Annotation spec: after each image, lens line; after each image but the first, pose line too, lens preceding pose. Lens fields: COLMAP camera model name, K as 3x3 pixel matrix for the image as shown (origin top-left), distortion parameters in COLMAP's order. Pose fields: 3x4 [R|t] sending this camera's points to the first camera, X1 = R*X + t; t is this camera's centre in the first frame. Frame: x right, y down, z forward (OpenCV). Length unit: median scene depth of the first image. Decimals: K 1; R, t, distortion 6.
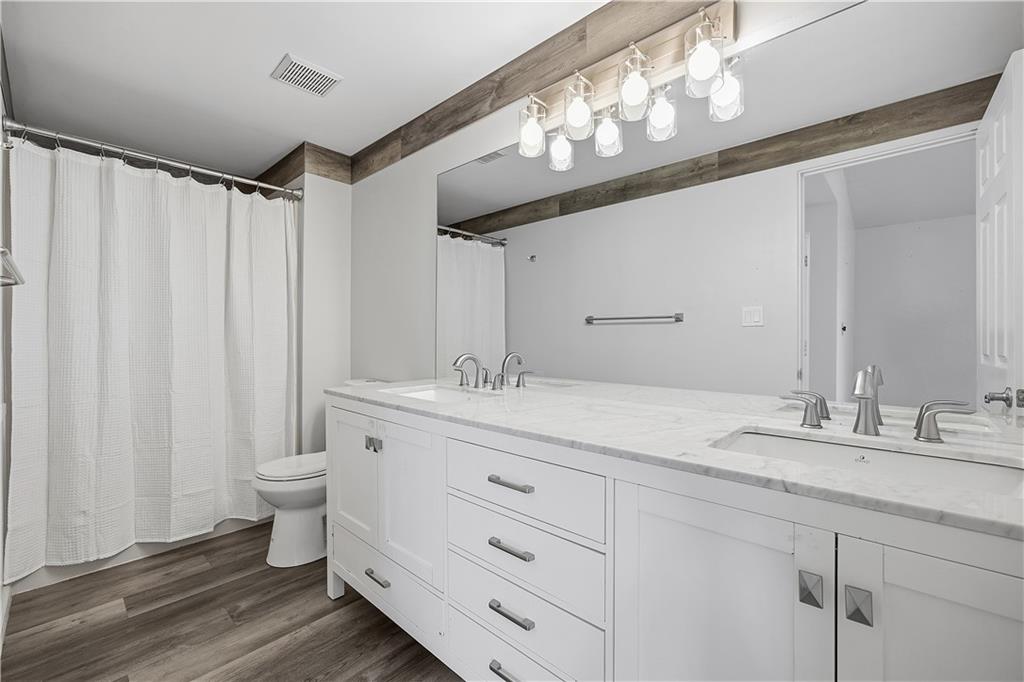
lens RADIAL K [[407.3, 0, 506.1], [0, 407.3, 340.5], [0, 0, 1]] dist [-0.021401, 0.008592]
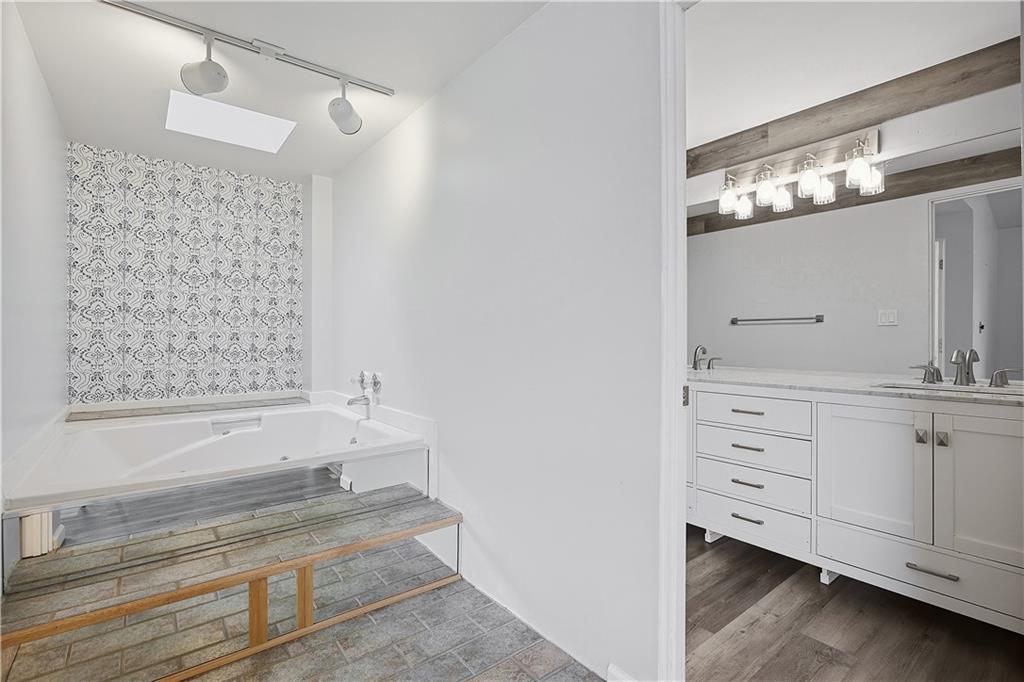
lens RADIAL K [[459.4, 0, 509.9], [0, 459.4, 338.1], [0, 0, 1]] dist [0.000698, 0.000365]
pose [[0.991107, -0.001349, -0.133060, -0.461933], [0.000145, 0.999959, -0.009059, 0.020258], [0.133067, 0.008960, 0.991067, -0.722853]]
